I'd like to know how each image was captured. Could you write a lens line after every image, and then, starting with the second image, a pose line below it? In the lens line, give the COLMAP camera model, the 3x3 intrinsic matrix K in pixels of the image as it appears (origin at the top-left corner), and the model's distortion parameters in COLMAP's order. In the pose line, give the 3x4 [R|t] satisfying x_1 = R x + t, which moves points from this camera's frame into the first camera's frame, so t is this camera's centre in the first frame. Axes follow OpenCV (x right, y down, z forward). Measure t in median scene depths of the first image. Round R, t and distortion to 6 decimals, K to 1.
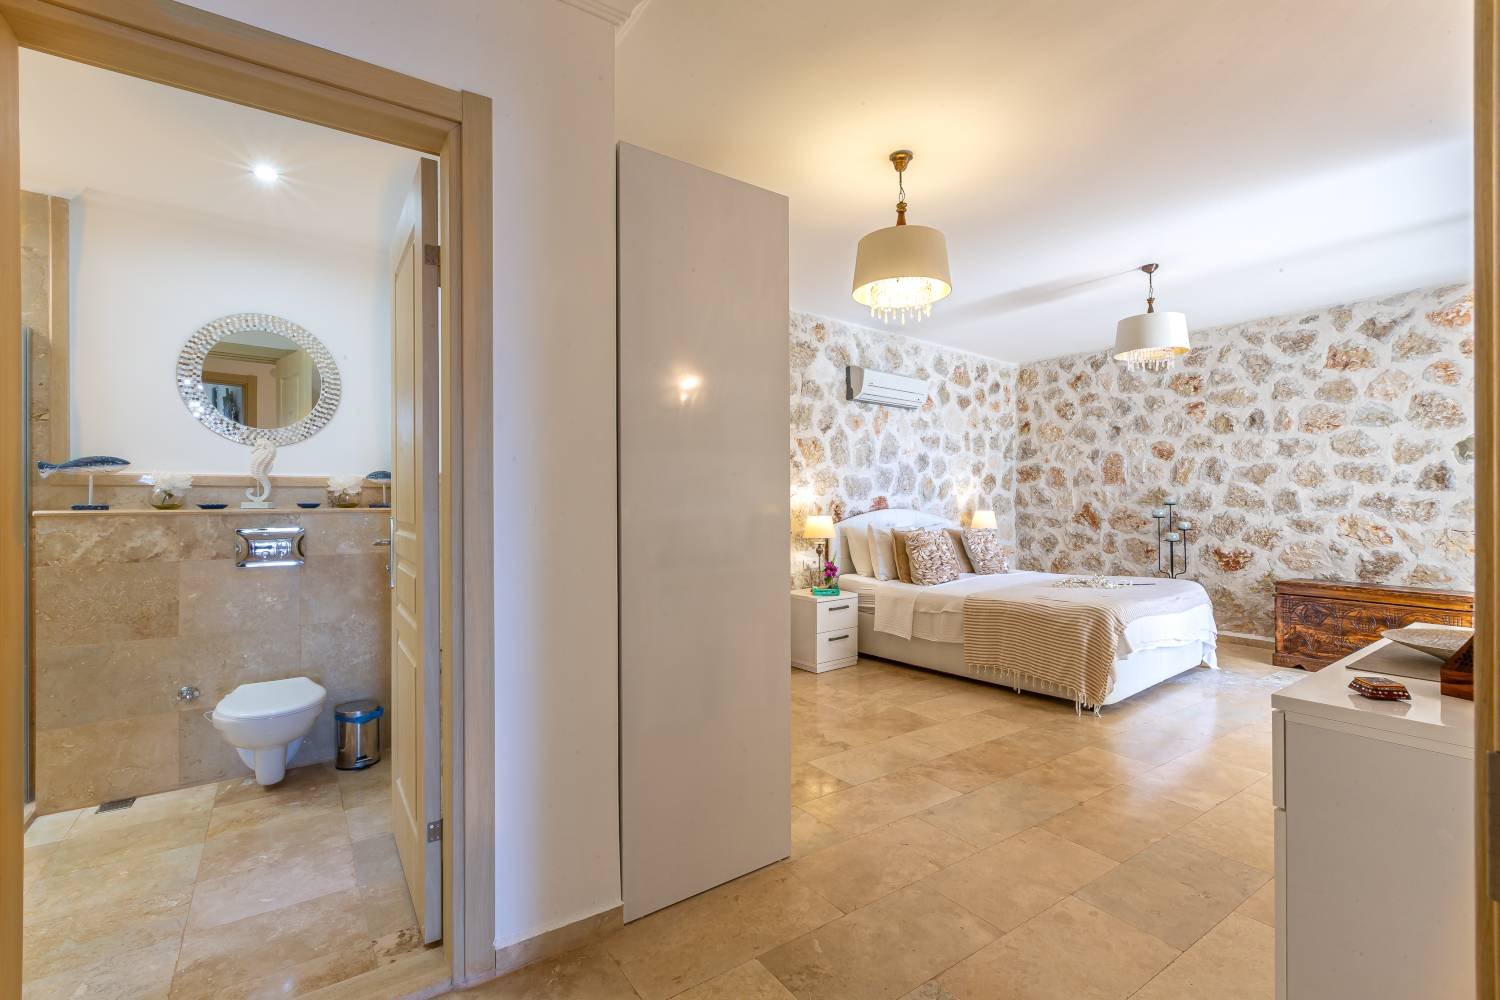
lens RADIAL K [[627.7, 0, 748.0], [0, 627.7, 499.2], [0, 0, 1]] dist [-0.001040, 0.000387]
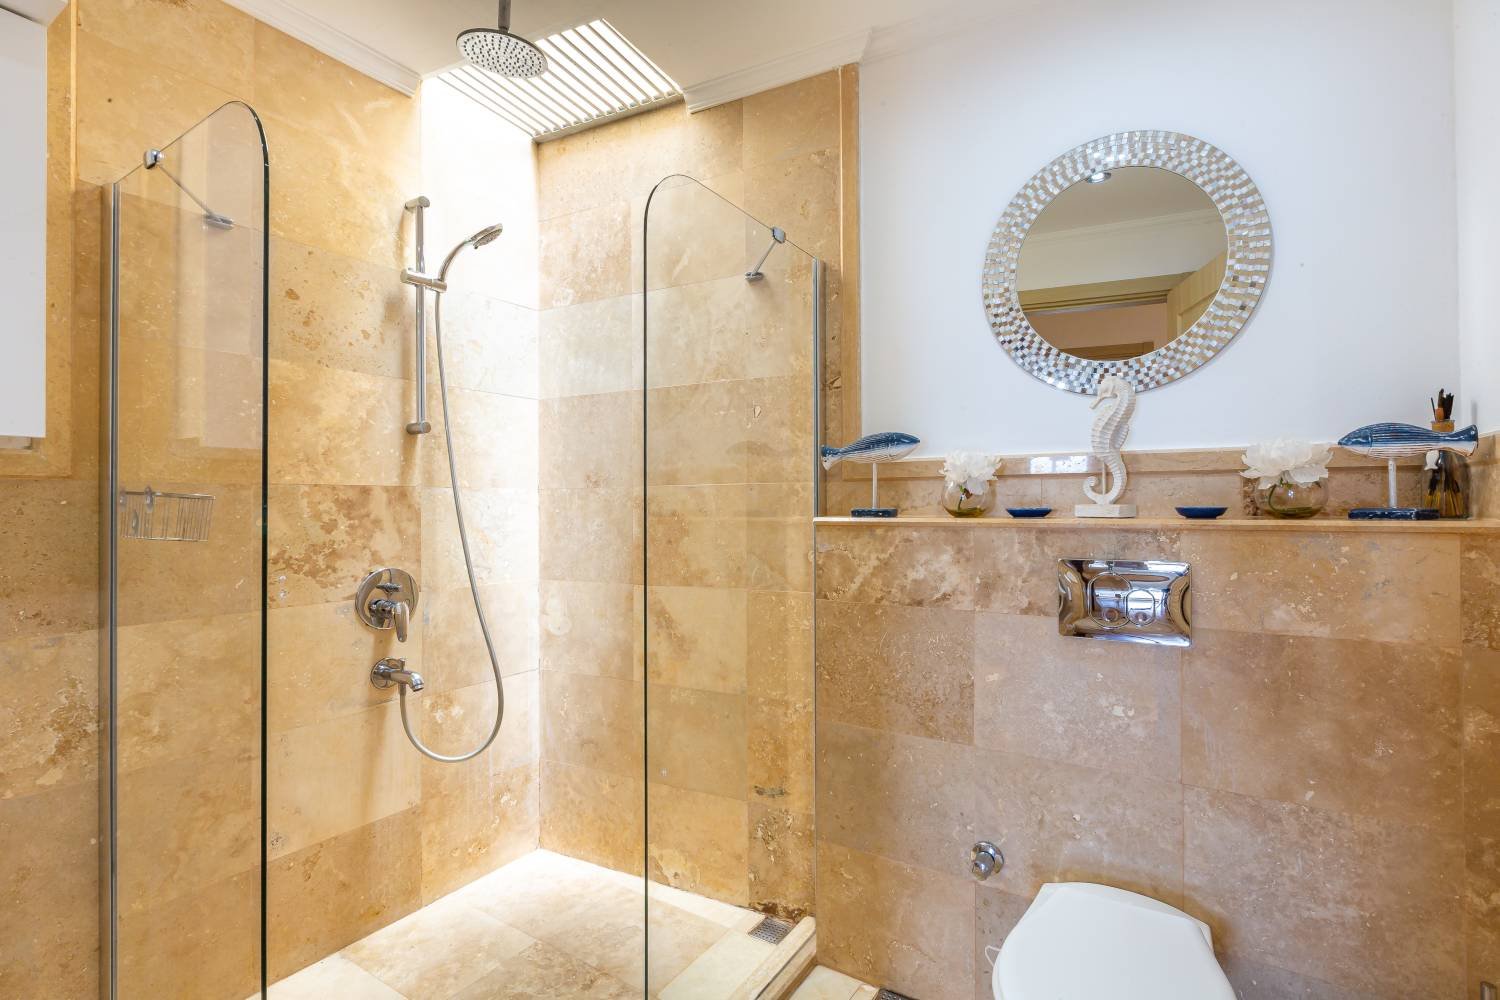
lens RADIAL K [[716.5, 0, 749.3], [0, 716.5, 500.3], [0, 0, 1]] dist [-0.002466, -0.000880]
pose [[0.362137, -0.006295, -0.932103, -0.380400], [0.002826, 0.999980, -0.005655, 0.003894], [0.932120, -0.000586, 0.362148, 0.574457]]
